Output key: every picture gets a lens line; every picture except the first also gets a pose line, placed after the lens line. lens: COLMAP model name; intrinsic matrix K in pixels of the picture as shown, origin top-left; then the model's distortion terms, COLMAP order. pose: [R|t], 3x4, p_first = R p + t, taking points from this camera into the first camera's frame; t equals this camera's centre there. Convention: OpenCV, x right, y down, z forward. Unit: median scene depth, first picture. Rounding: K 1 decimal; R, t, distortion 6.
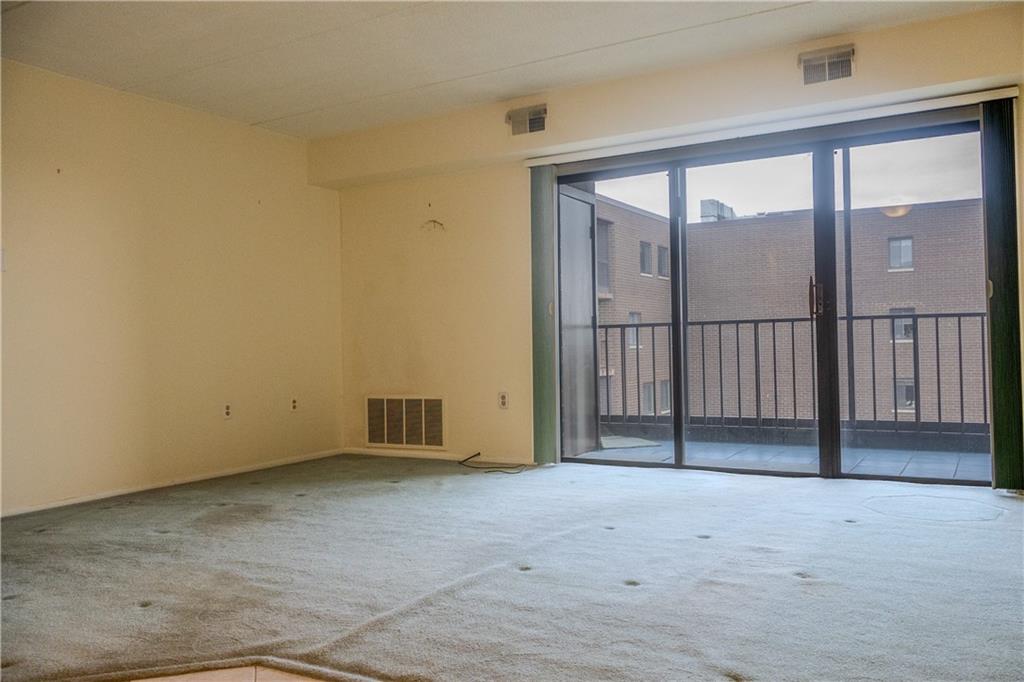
lens RADIAL K [[840.2, 0, 505.9], [0, 840.2, 339.1], [0, 0, 1]] dist [-0.012351, -0.012169]
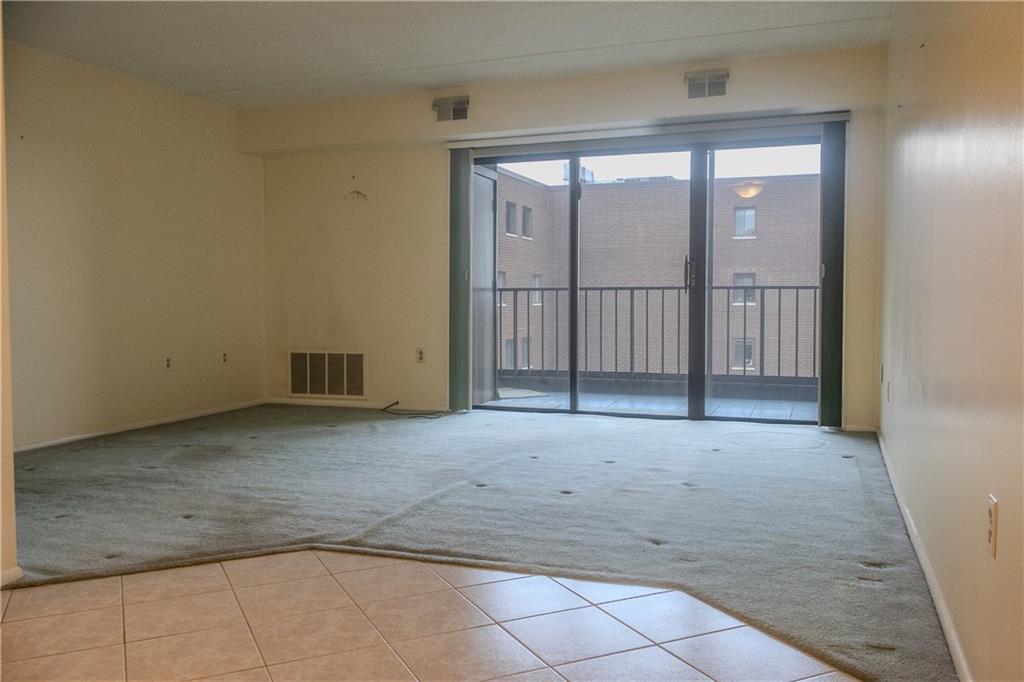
lens RADIAL K [[840.2, 0, 516.2], [0, 840.2, 342.6], [0, 0, 1]] dist [-0.012351, -0.012169]
pose [[0.983800, 0.009448, 0.179020, -0.088150], [-0.019413, 0.998353, 0.053992, -0.008406], [-0.178215, -0.056593, 0.982363, -0.145975]]
